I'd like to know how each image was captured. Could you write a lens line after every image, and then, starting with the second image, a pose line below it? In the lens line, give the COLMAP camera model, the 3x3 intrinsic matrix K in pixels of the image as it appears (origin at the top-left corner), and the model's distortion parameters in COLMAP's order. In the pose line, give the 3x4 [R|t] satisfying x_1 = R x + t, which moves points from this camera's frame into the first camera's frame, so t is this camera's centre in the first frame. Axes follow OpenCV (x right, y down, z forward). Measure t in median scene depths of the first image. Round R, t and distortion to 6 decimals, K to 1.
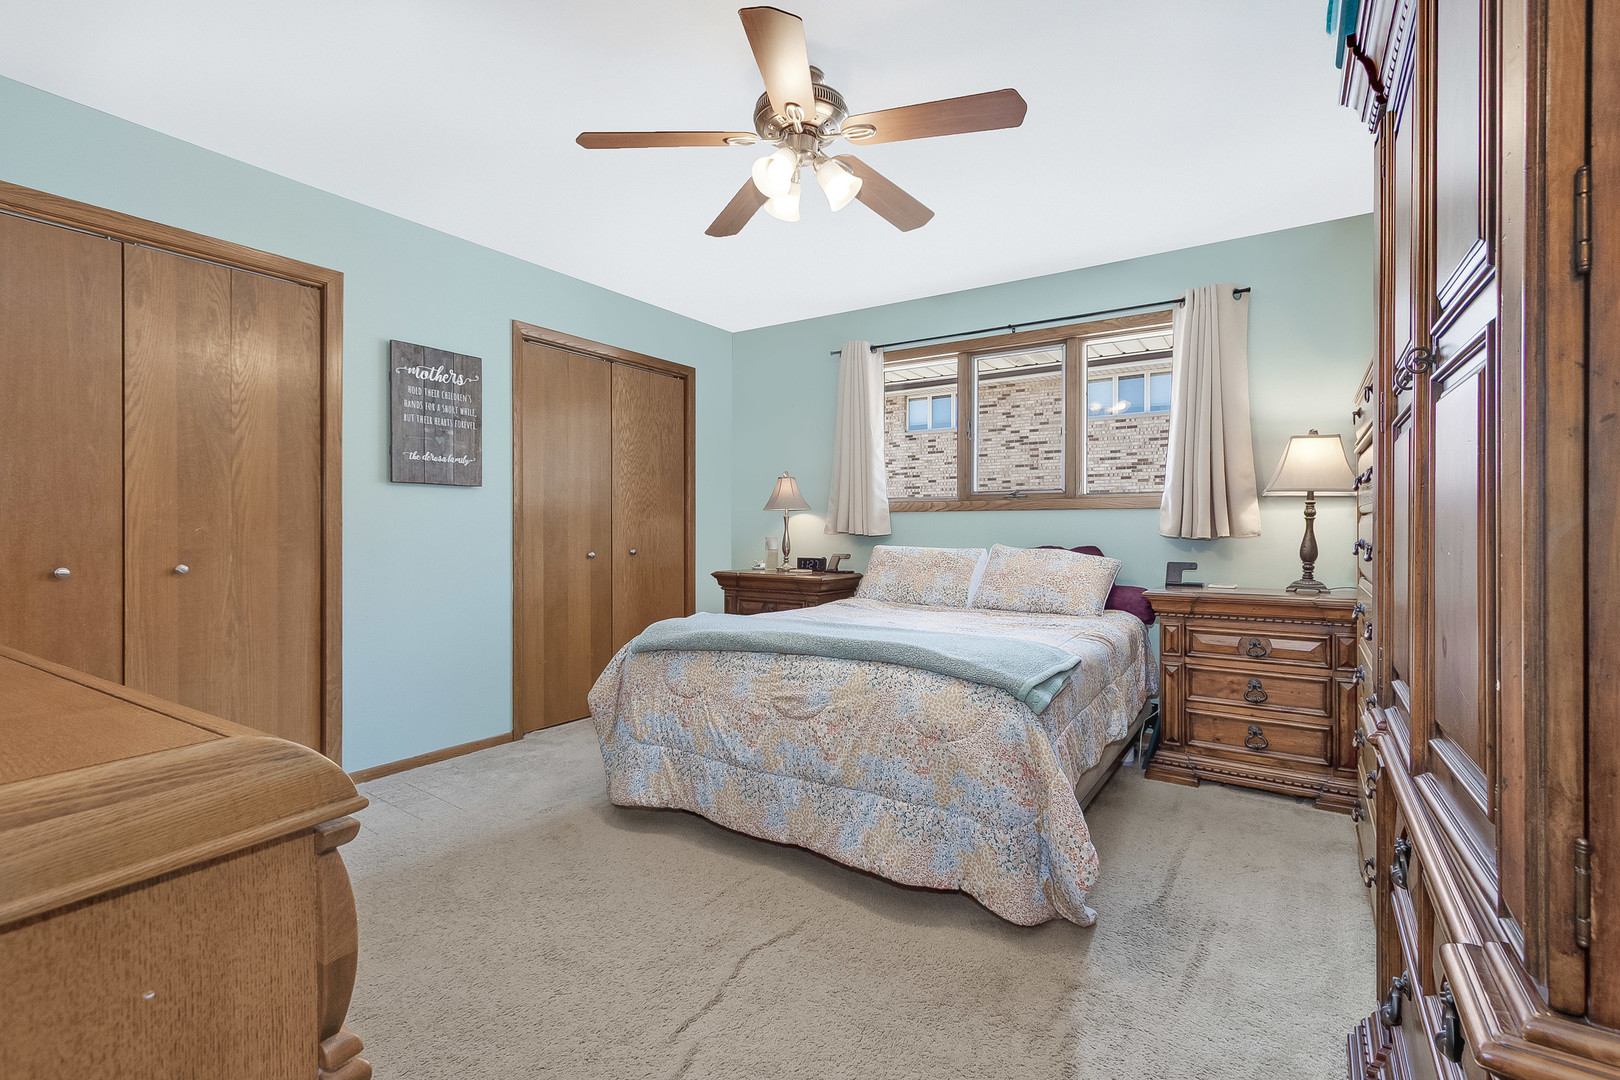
lens RADIAL K [[738.2, 0, 808.5], [0, 738.2, 531.4], [0, 0, 1]] dist [0.002652, 0.000365]
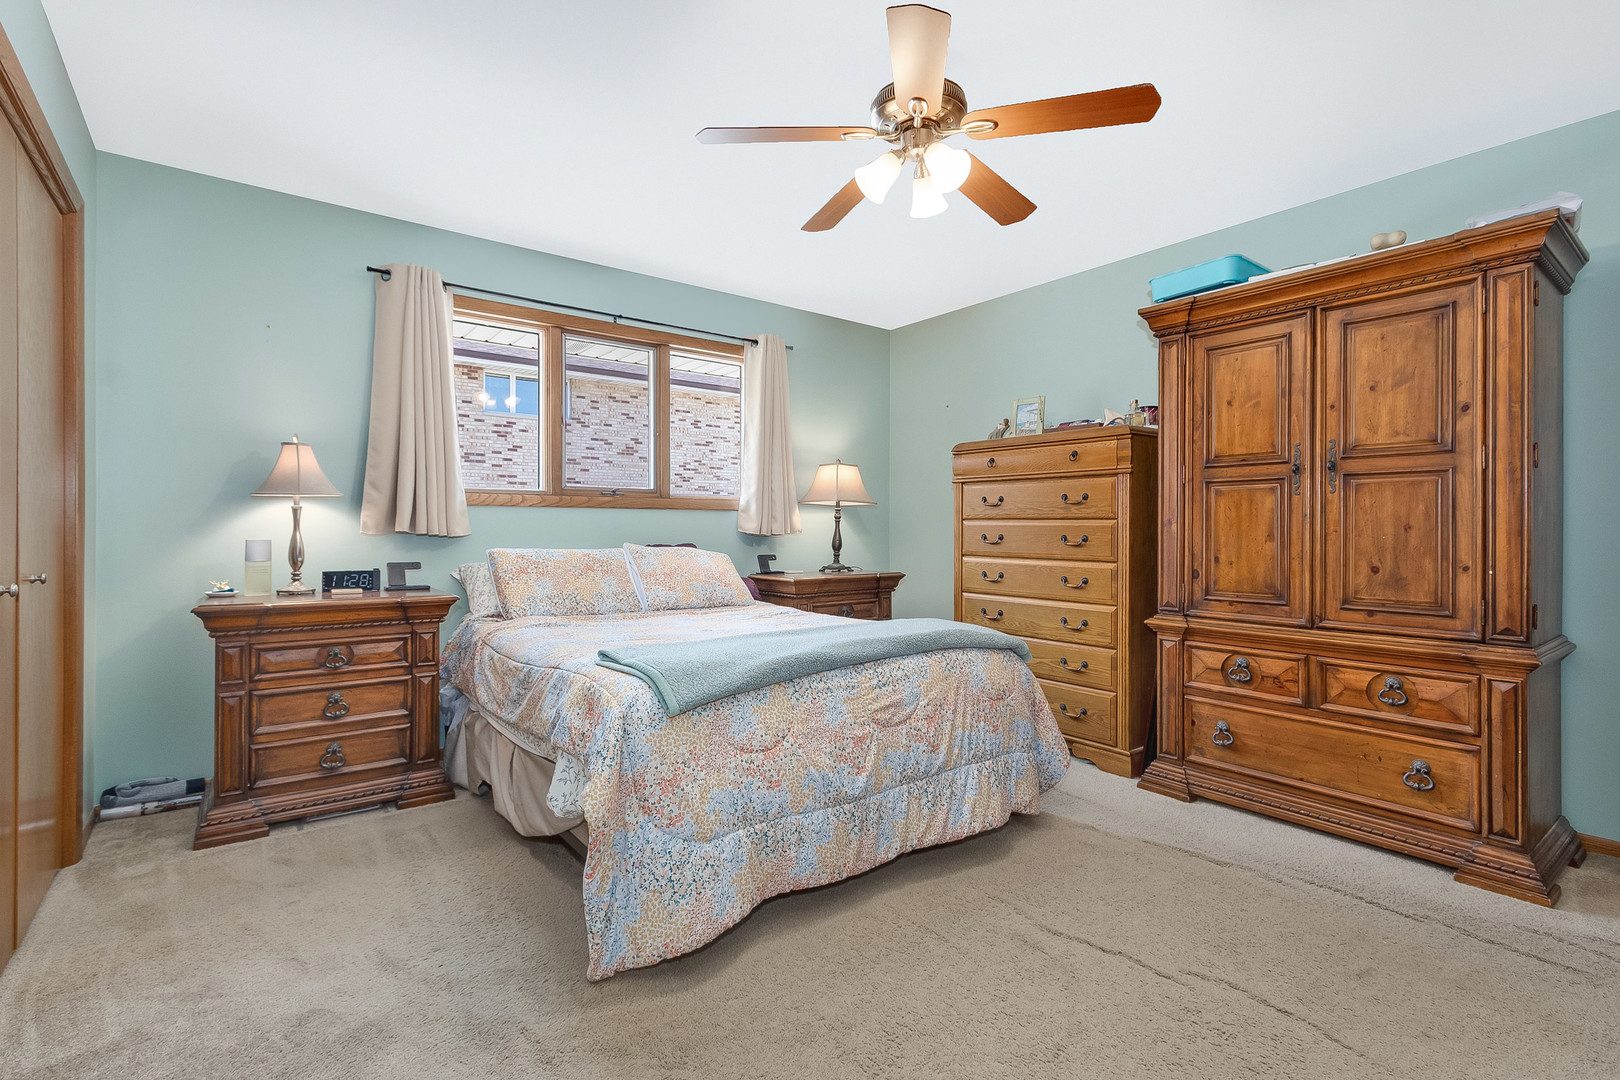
lens RADIAL K [[738.2, 0, 808.5], [0, 738.2, 531.4], [0, 0, 1]] dist [0.002652, 0.000365]
pose [[0.331059, -0.004007, 0.943602, -0.624198], [0.001419, 0.999992, 0.003749, -0.001814], [-0.943609, 0.000098, 0.331062, 0.511081]]
